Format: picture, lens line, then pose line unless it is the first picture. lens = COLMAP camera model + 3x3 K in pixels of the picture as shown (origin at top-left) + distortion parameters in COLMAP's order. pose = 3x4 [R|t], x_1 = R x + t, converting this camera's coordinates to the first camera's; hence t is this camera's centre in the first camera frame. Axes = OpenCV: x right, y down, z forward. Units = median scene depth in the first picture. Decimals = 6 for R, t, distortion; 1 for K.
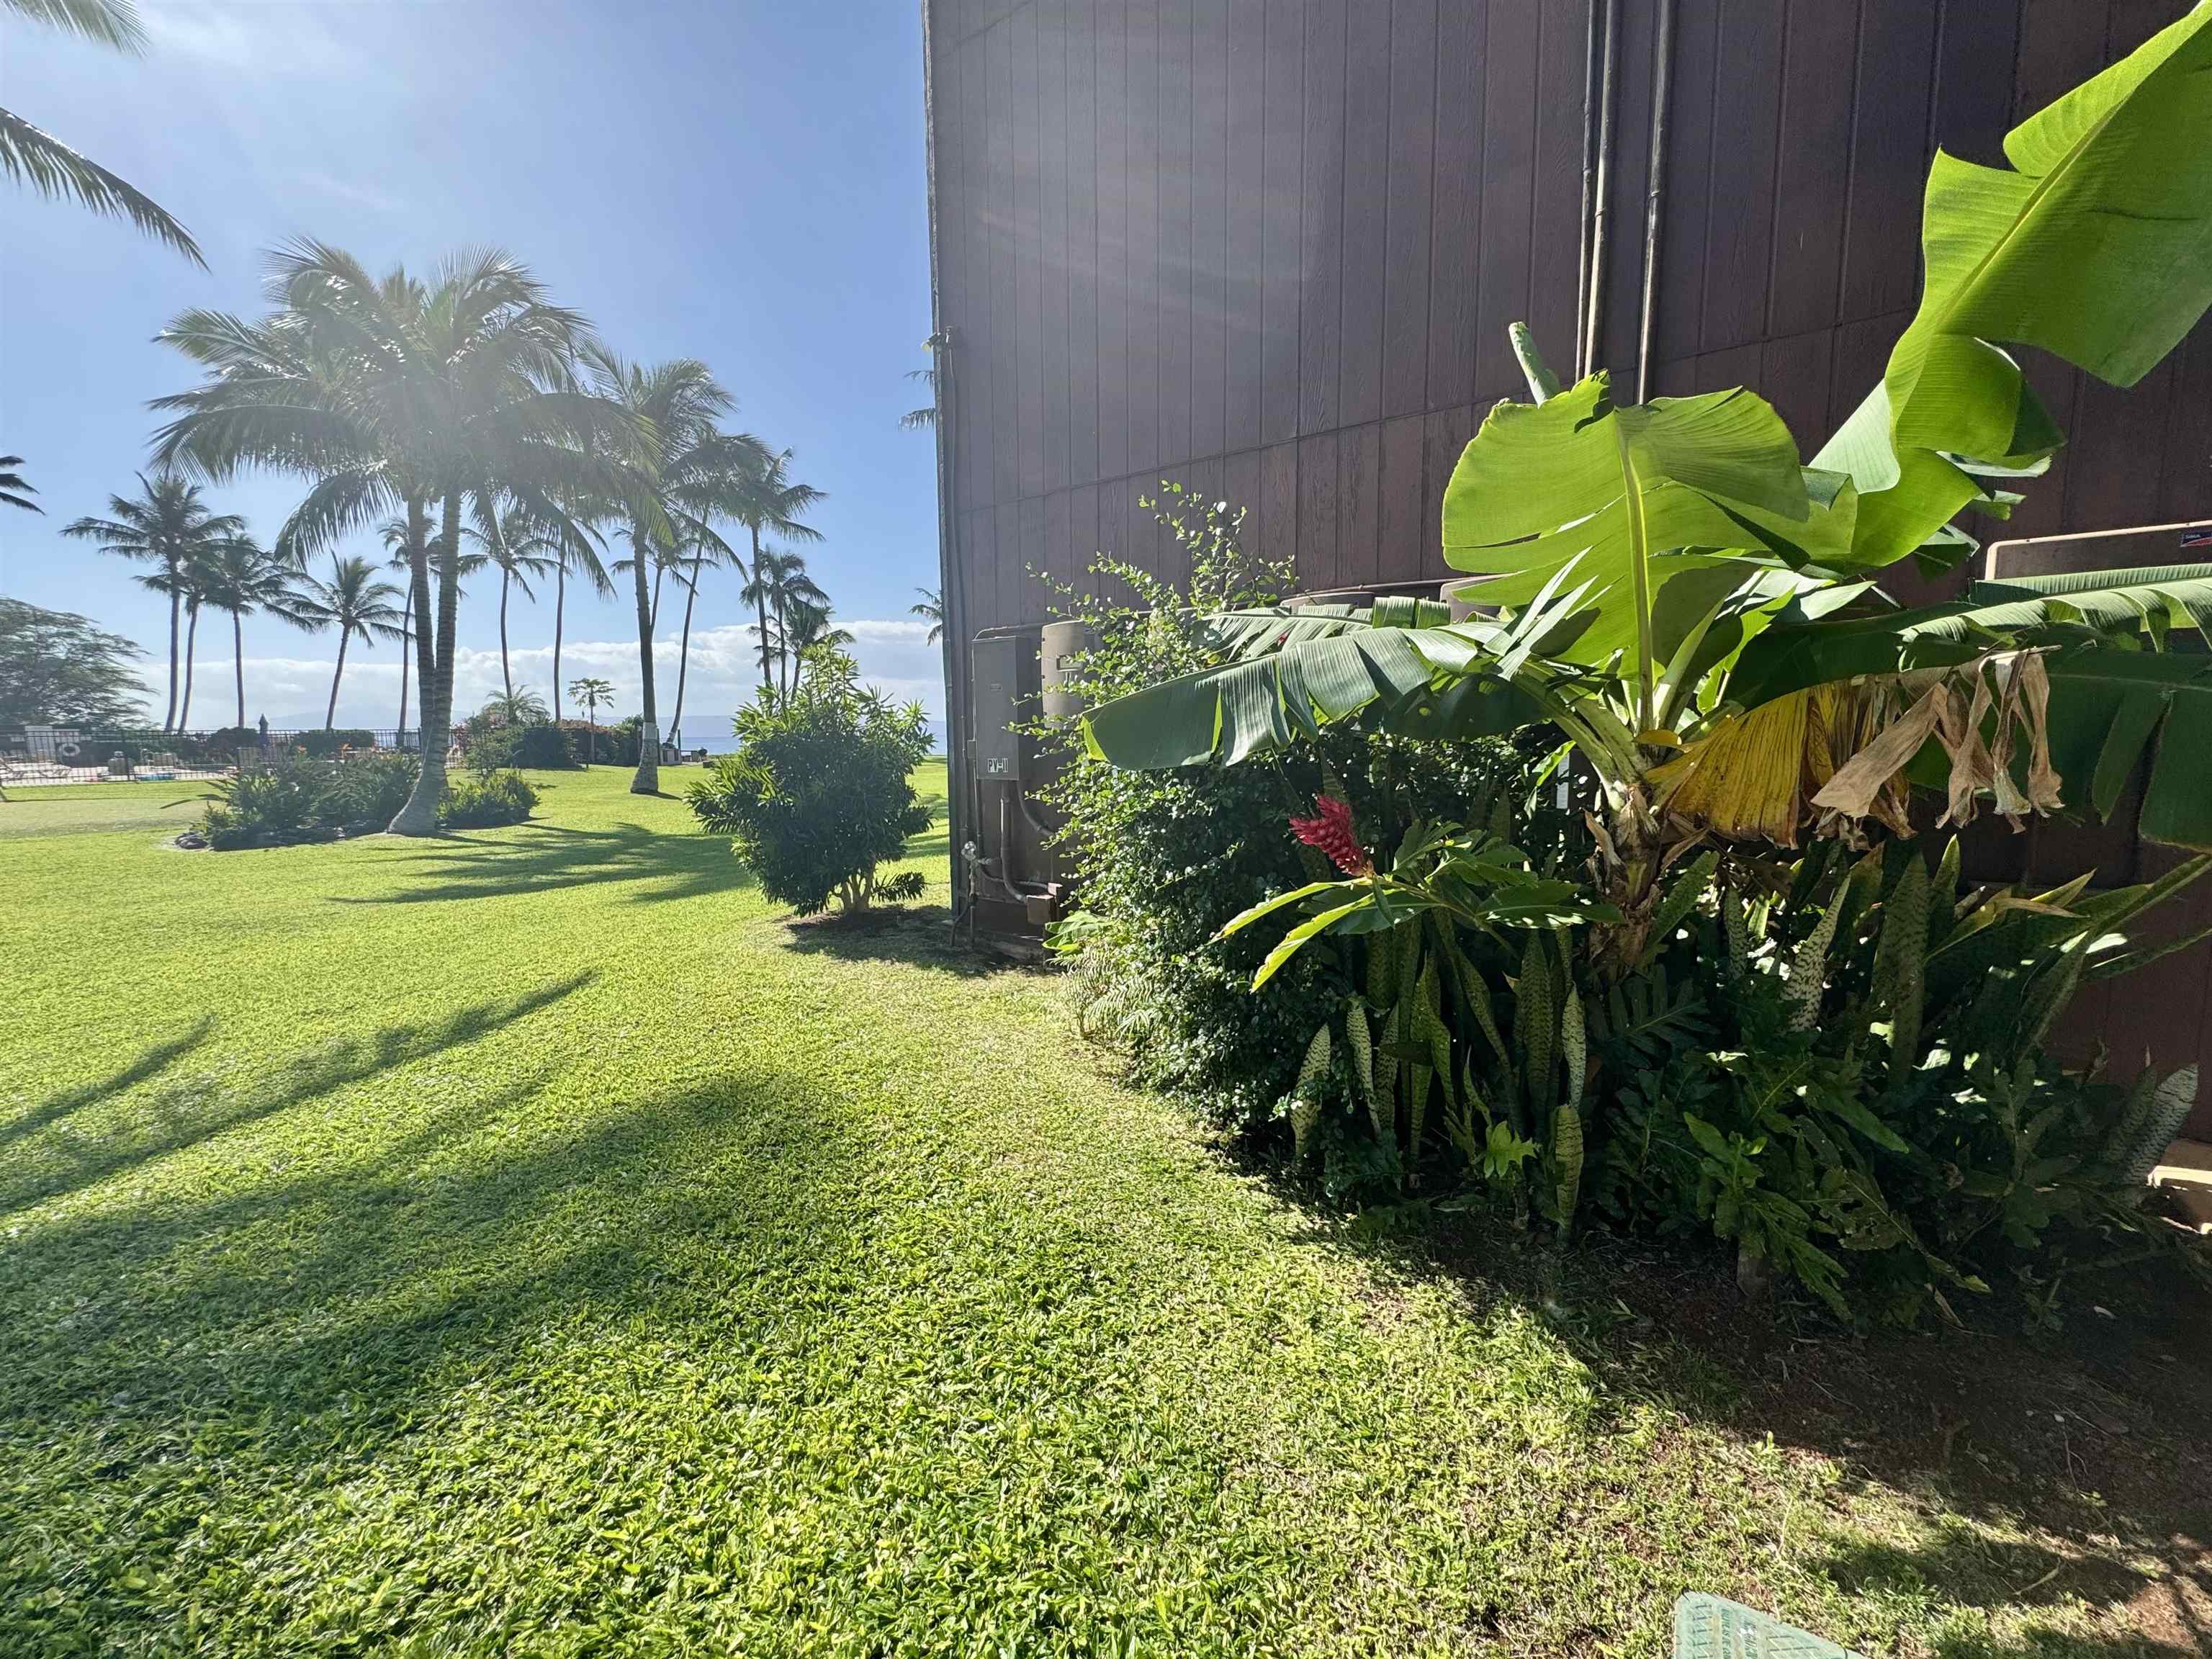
lens RADIAL K [[881.1, 0, 1110.0], [0, 881.1, 829.7], [0, 0, 1]] dist [-0.002579, -0.000493]
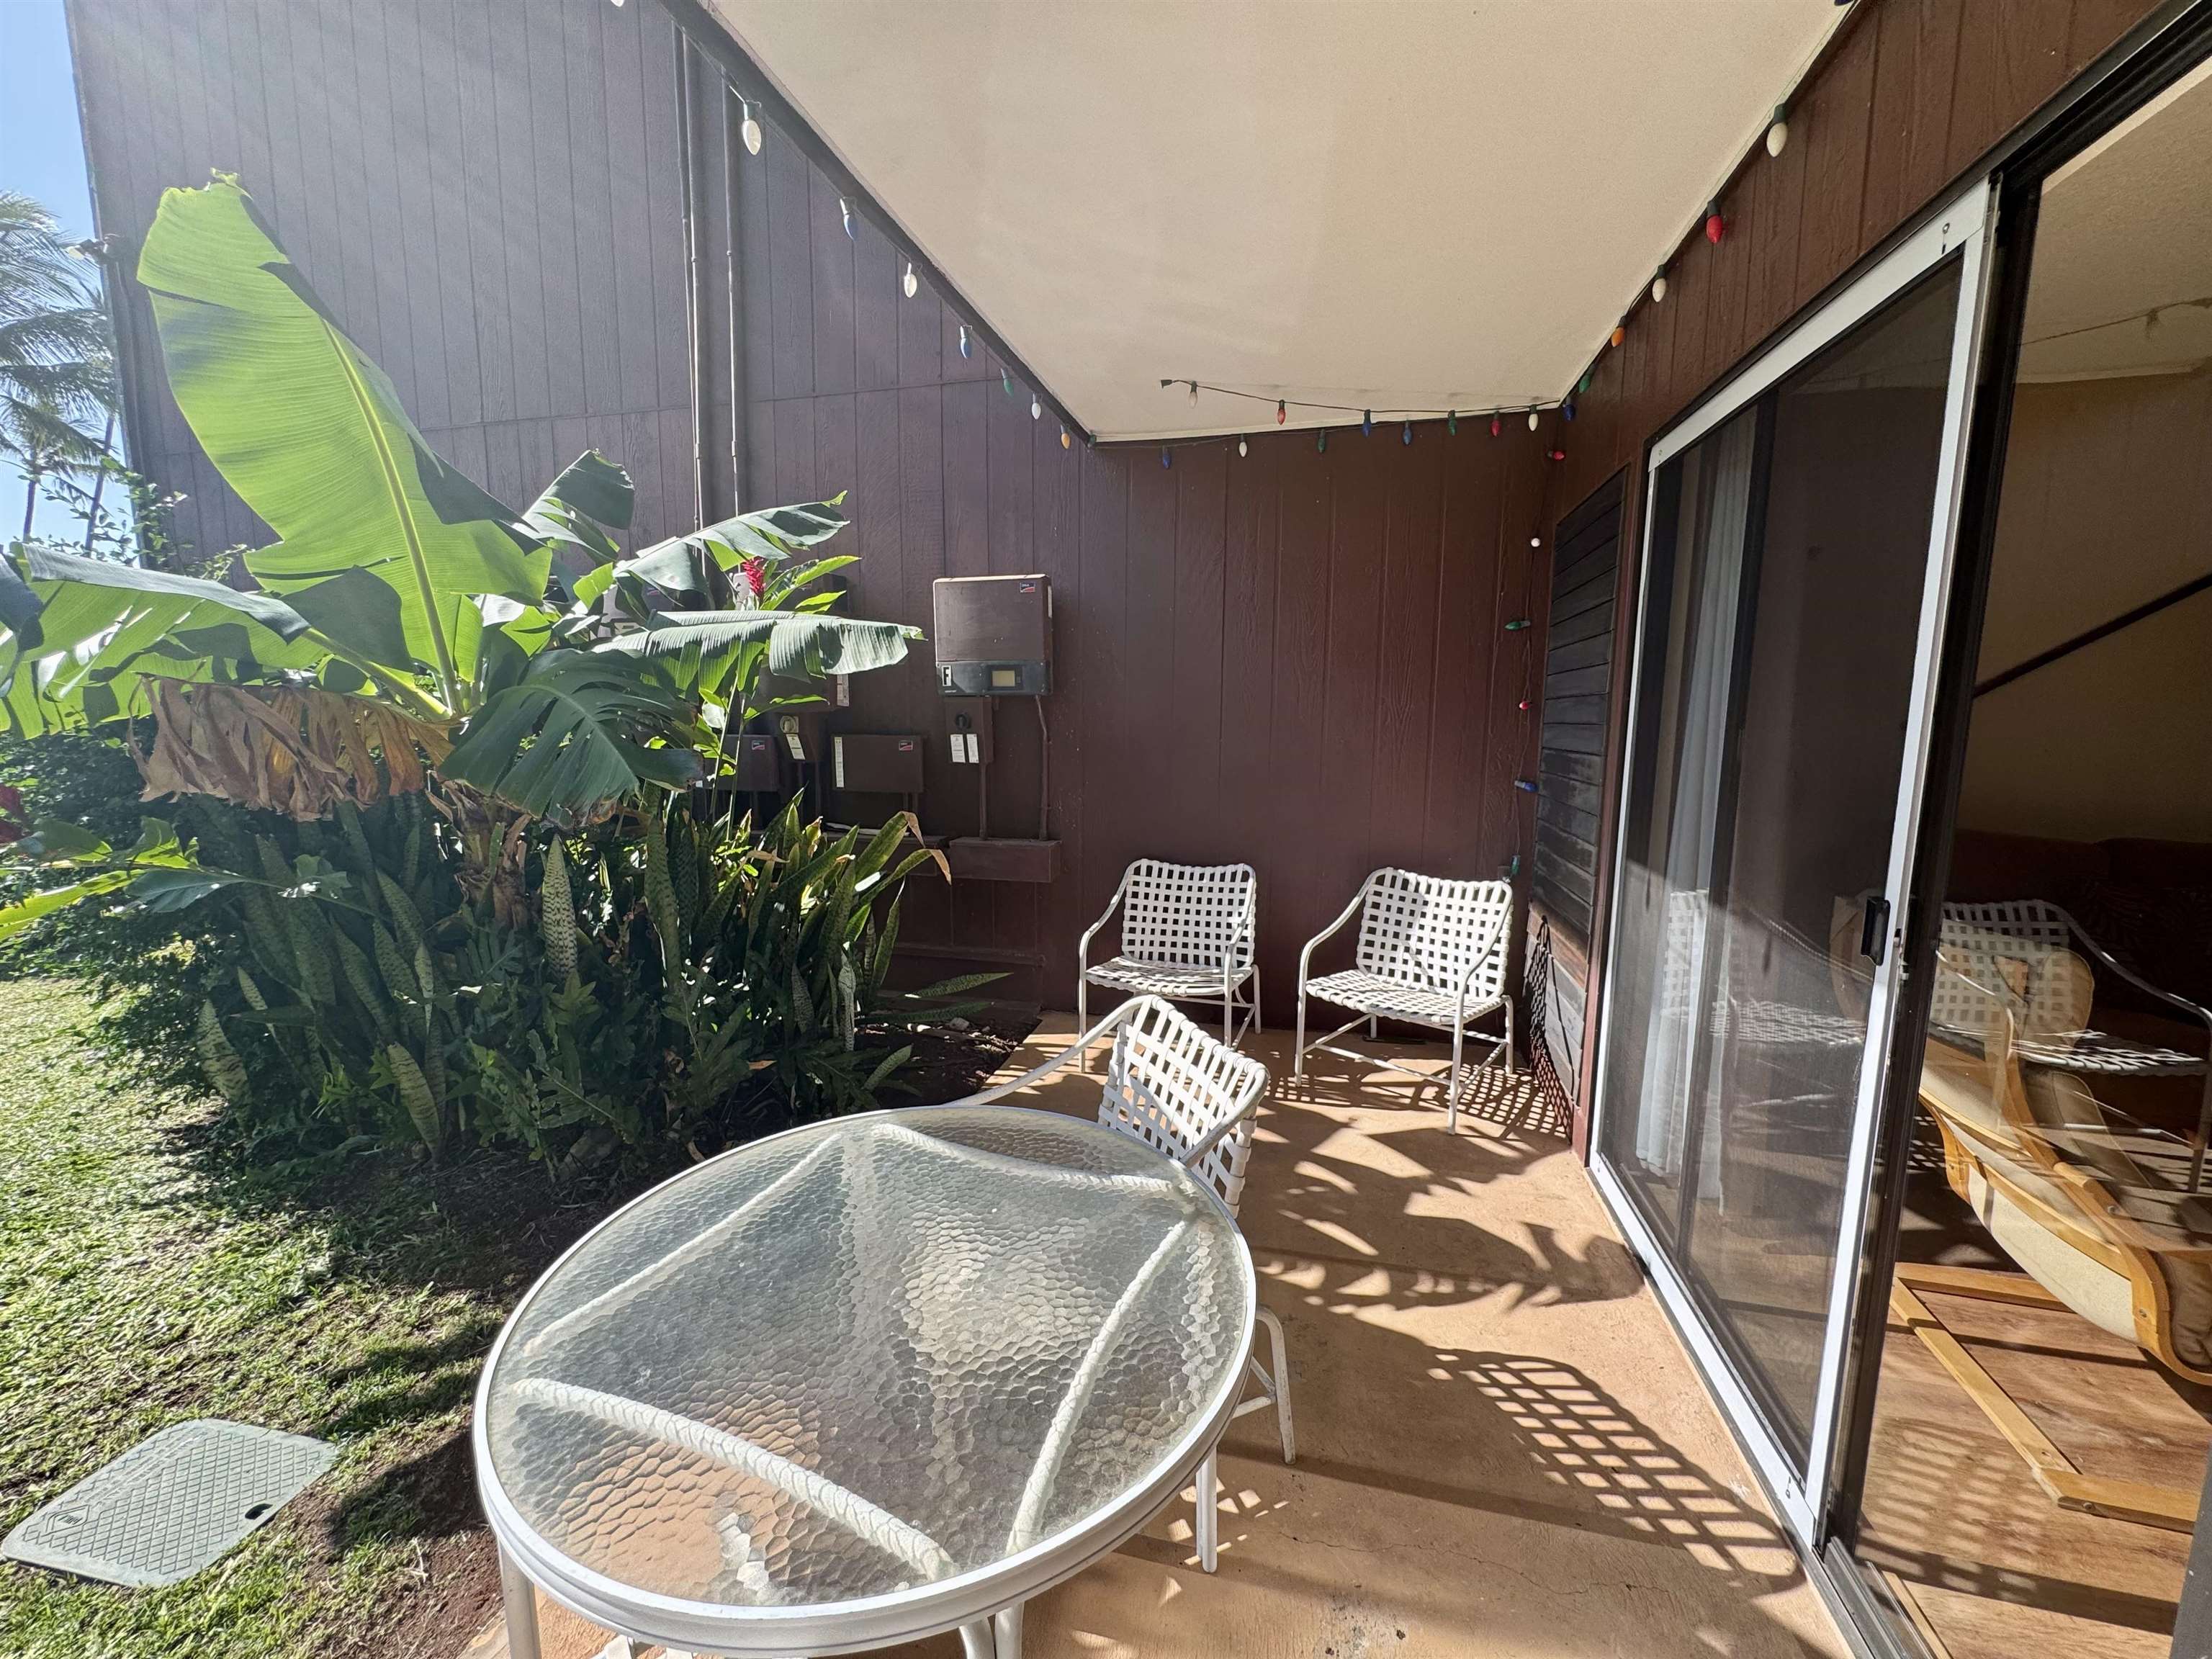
lens RADIAL K [[881.1, 0, 1102.3], [0, 881.1, 826.2], [0, 0, 1]] dist [-0.002579, -0.000493]
pose [[0.927537, -0.037277, 0.371869, 0.826044], [0.027524, 0.999125, 0.031502, 0.008096], [-0.372717, -0.018984, 0.927751, -0.363058]]
